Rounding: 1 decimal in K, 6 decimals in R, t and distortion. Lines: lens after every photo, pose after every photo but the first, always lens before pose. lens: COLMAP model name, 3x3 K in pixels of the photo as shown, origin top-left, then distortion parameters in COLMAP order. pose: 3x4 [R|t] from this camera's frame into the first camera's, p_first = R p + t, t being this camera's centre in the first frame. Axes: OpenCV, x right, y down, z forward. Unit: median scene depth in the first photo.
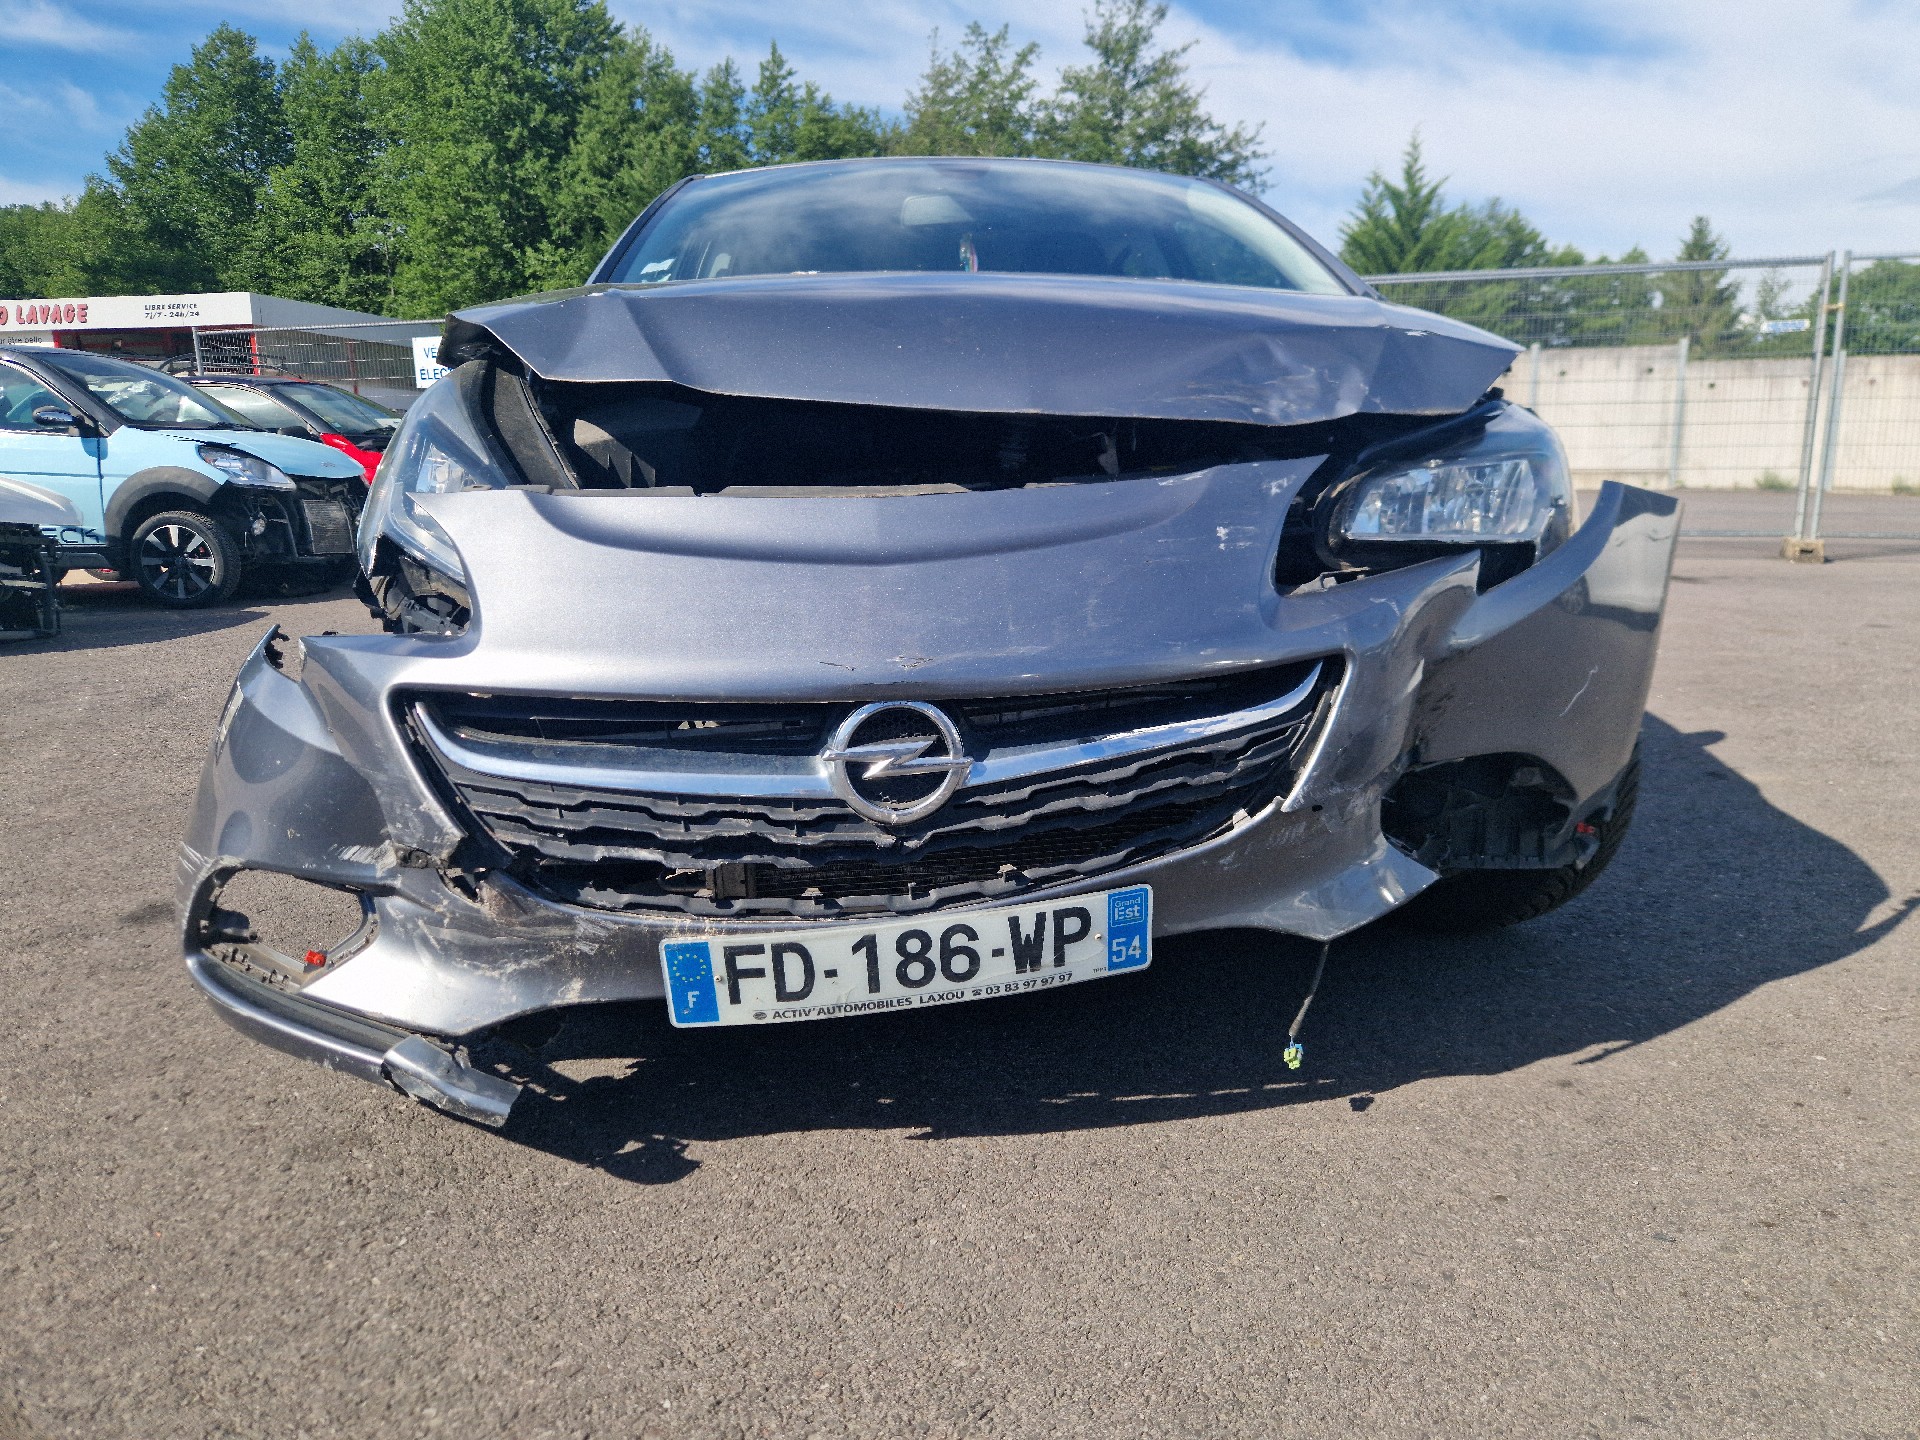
lens RADIAL K [[1272.6, 0, 990.0], [0, 1272.6, 695.5], [0, 0, 1]] dist [0.056933, -0.048259]
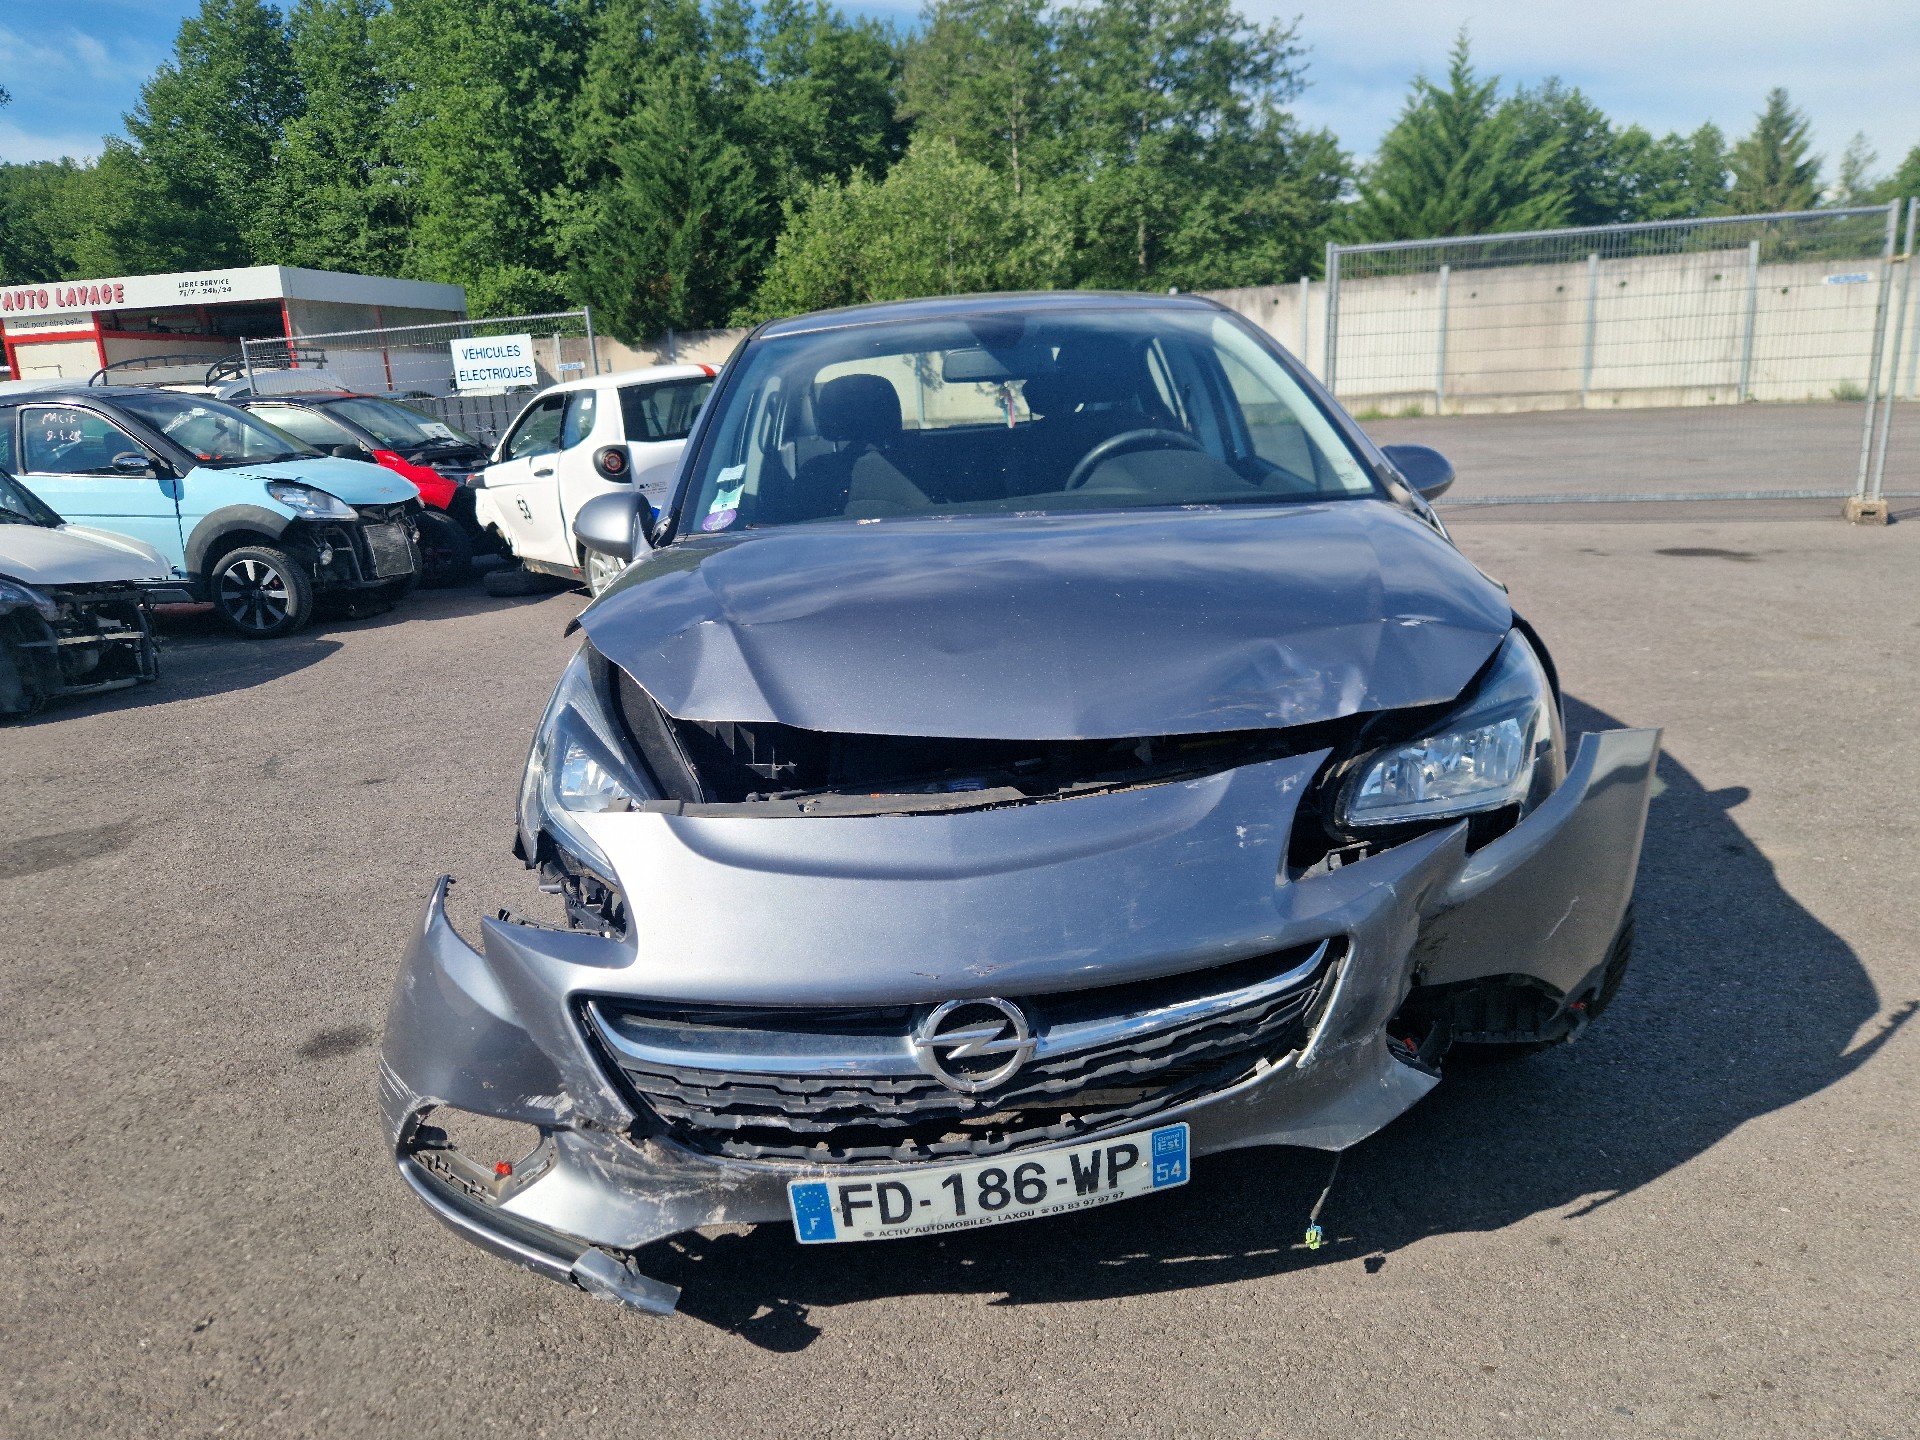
lens RADIAL K [[1296.4, 0, 954.9], [0, 1296.4, 712.1], [0, 0, 1]] dist [0.043233, -0.036526]
pose [[0.997912, -0.029970, -0.057221, -0.008026], [0.033622, 0.997385, 0.063976, -0.243152], [0.055154, -0.065766, 0.996310, -0.155766]]
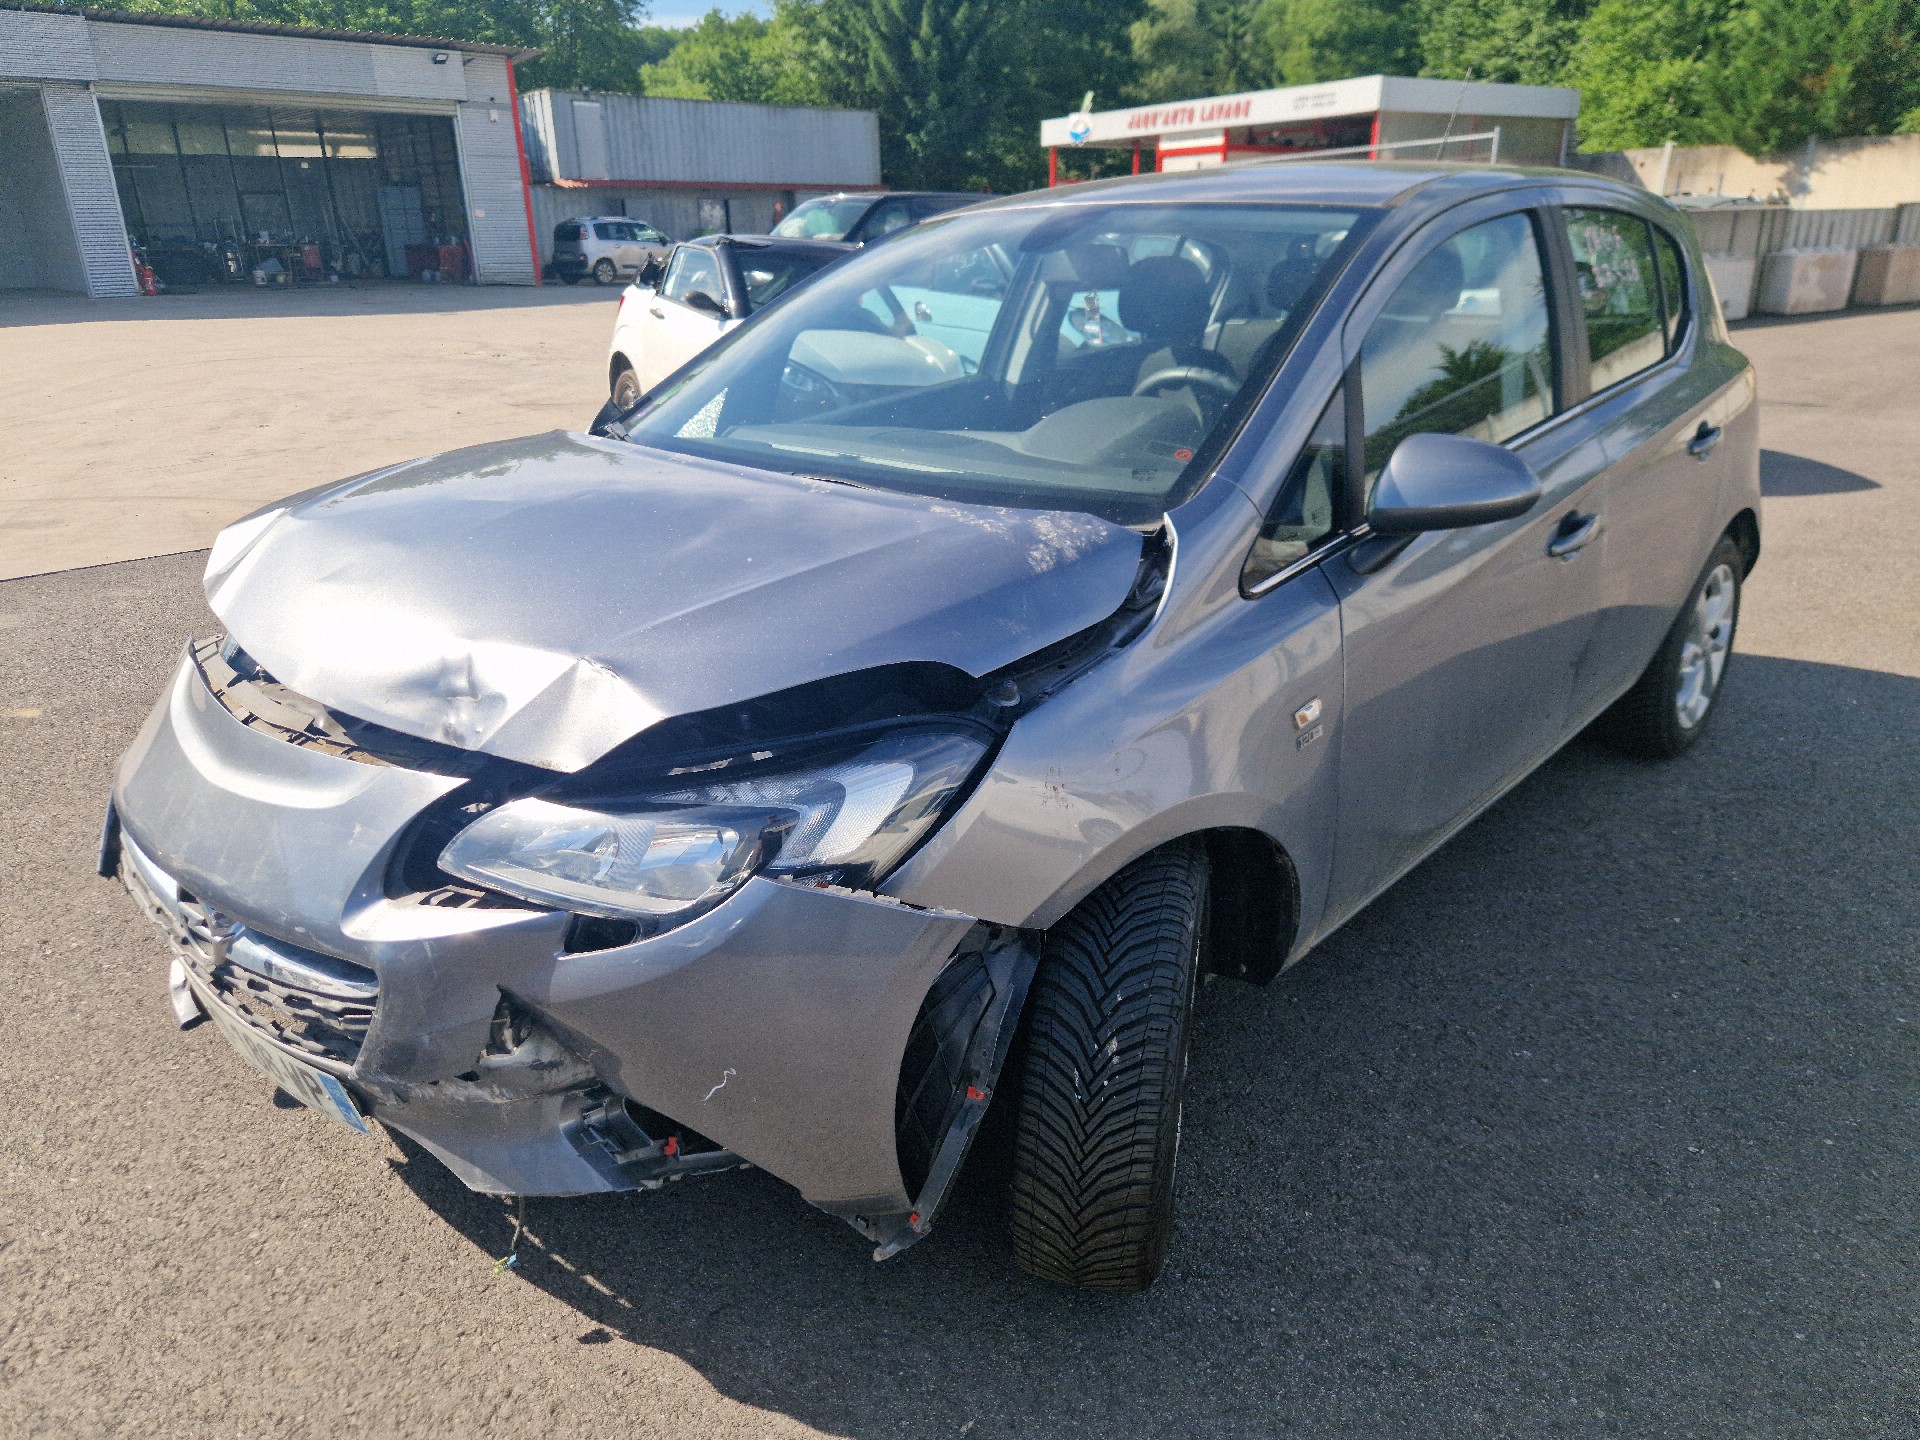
lens RADIAL K [[1296.4, 0, 954.9], [0, 1296.4, 712.1], [0, 0, 1]] dist [0.043233, -0.036526]
pose [[0.665546, 0.256924, -0.700741, 0.999963], [-0.129302, 0.964377, 0.230777, -0.426903], [0.735071, -0.062985, 0.675058, 0.457774]]
